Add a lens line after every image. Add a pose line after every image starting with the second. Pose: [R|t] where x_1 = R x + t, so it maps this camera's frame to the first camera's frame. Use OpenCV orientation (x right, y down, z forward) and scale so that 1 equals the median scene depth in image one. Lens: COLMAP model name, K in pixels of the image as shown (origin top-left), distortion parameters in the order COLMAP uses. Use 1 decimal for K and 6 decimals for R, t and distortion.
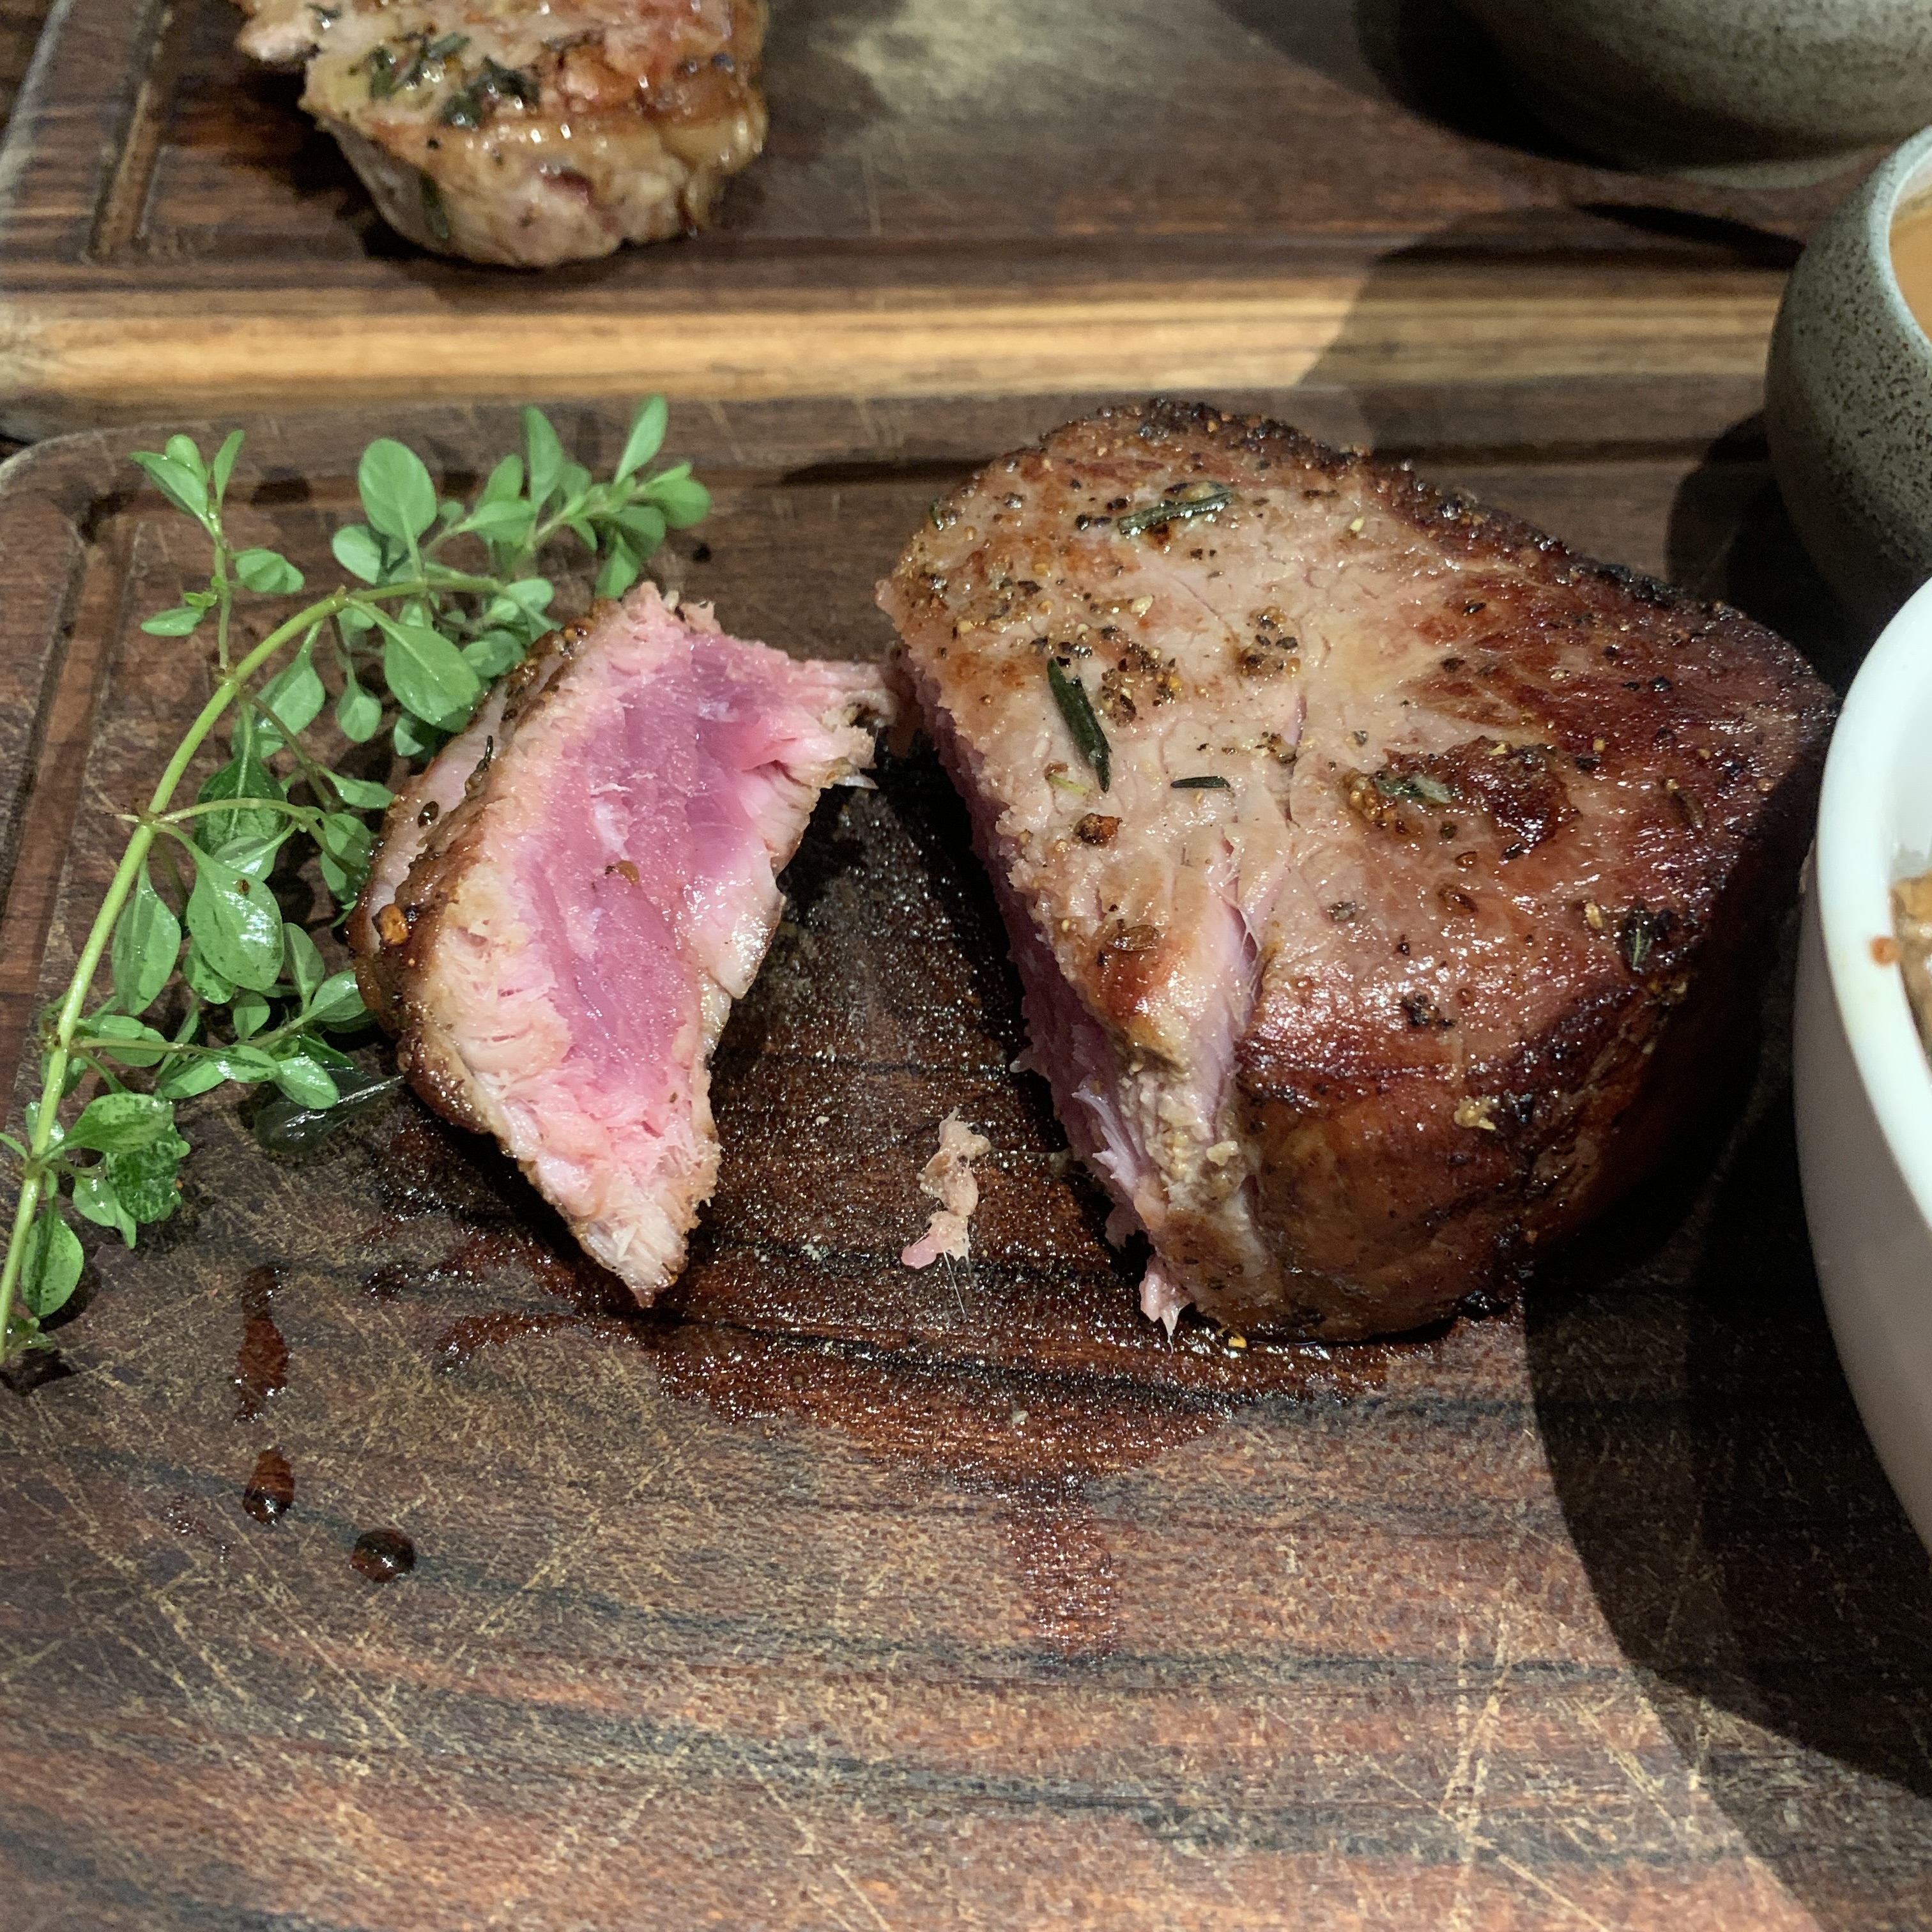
lens RADIAL K [[2005.3, 0, 981.5], [0, 2005.3, 967.9], [0, 0, 1]] dist [-0.001236, 0.000000]
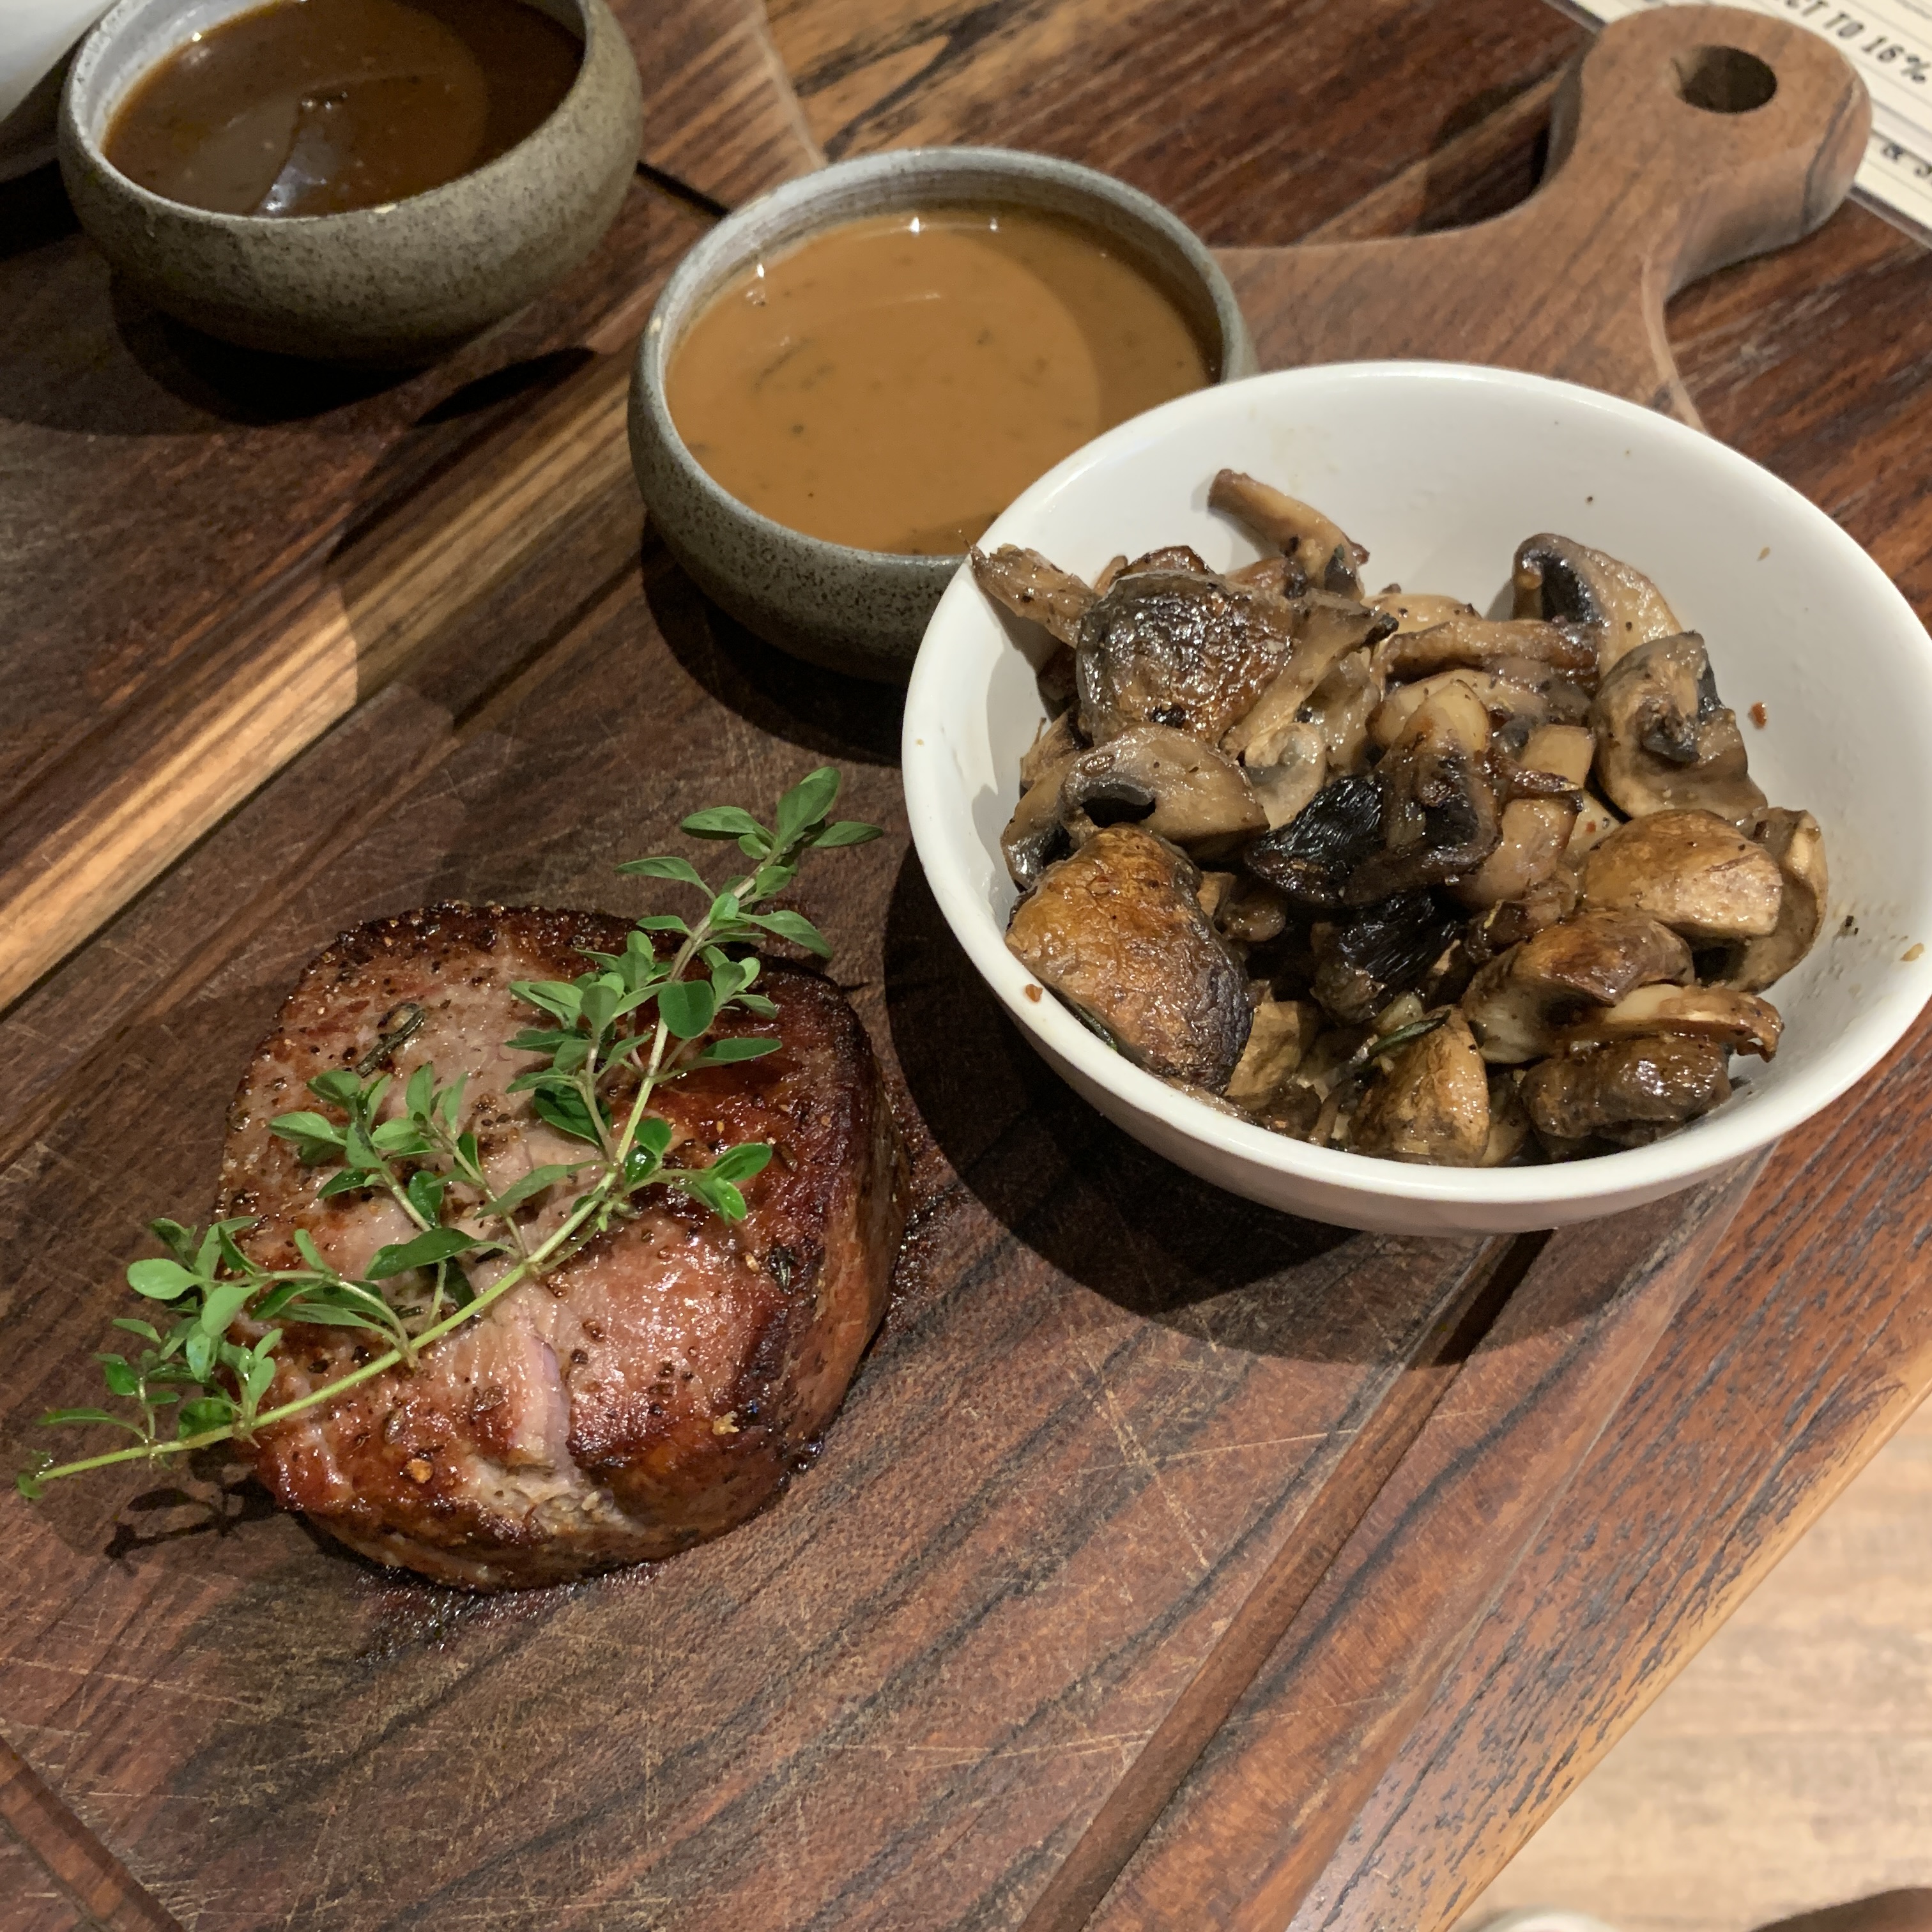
lens RADIAL K [[2005.3, 0, 962.9], [0, 2005.3, 966.9], [0, 0, 1]] dist [-0.001236, 0.000000]
pose [[0.703267, -0.644512, 0.300033, -0.109504], [0.602294, 0.764363, 0.230200, -0.372740], [-0.377701, 0.018816, 0.925737, -0.534442]]
